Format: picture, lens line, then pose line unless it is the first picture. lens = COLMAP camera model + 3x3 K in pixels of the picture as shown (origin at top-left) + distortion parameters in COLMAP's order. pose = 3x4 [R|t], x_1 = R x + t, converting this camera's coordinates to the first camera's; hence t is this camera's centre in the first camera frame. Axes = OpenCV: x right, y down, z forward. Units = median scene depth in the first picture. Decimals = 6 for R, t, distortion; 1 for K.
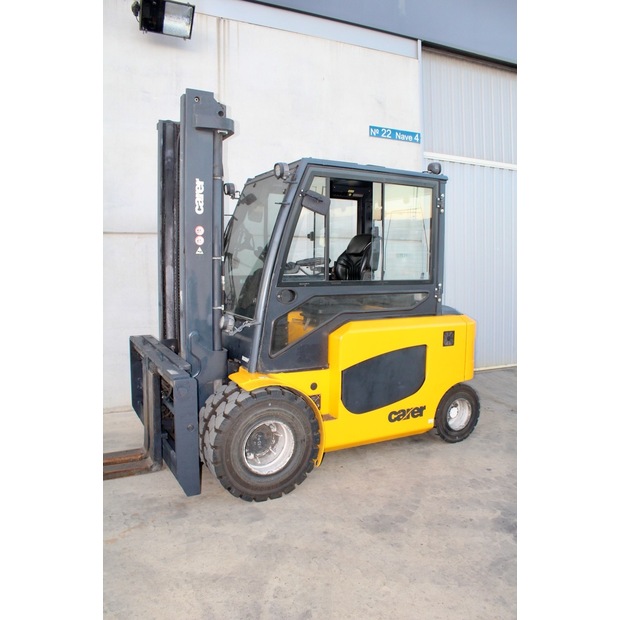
lens RADIAL K [[523.2, 0, 310.8], [0, 523.2, 292.3], [0, 0, 1]] dist [-0.079503, 0.012173]
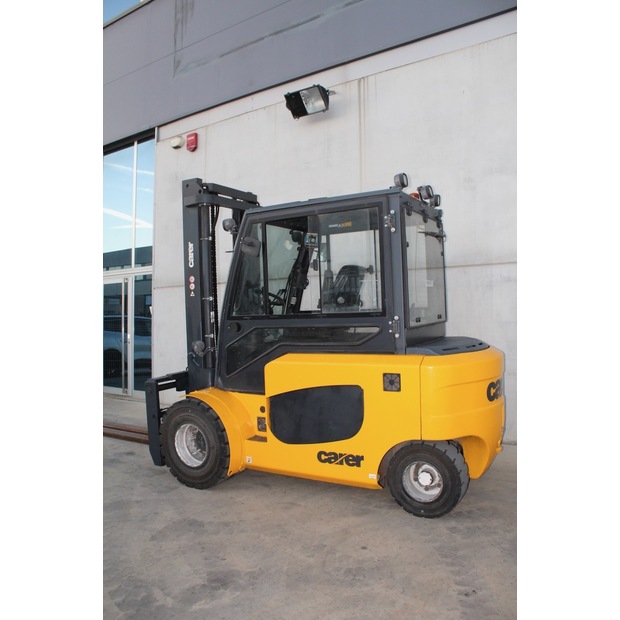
lens RADIAL K [[523.2, 0, 310.8], [0, 523.2, 292.3], [0, 0, 1]] dist [-0.079503, 0.012173]
pose [[0.506334, -0.046439, -0.861086, 0.958455], [-0.010774, 0.998130, -0.060166, -0.003042], [0.862270, 0.039742, 0.504887, 0.482419]]
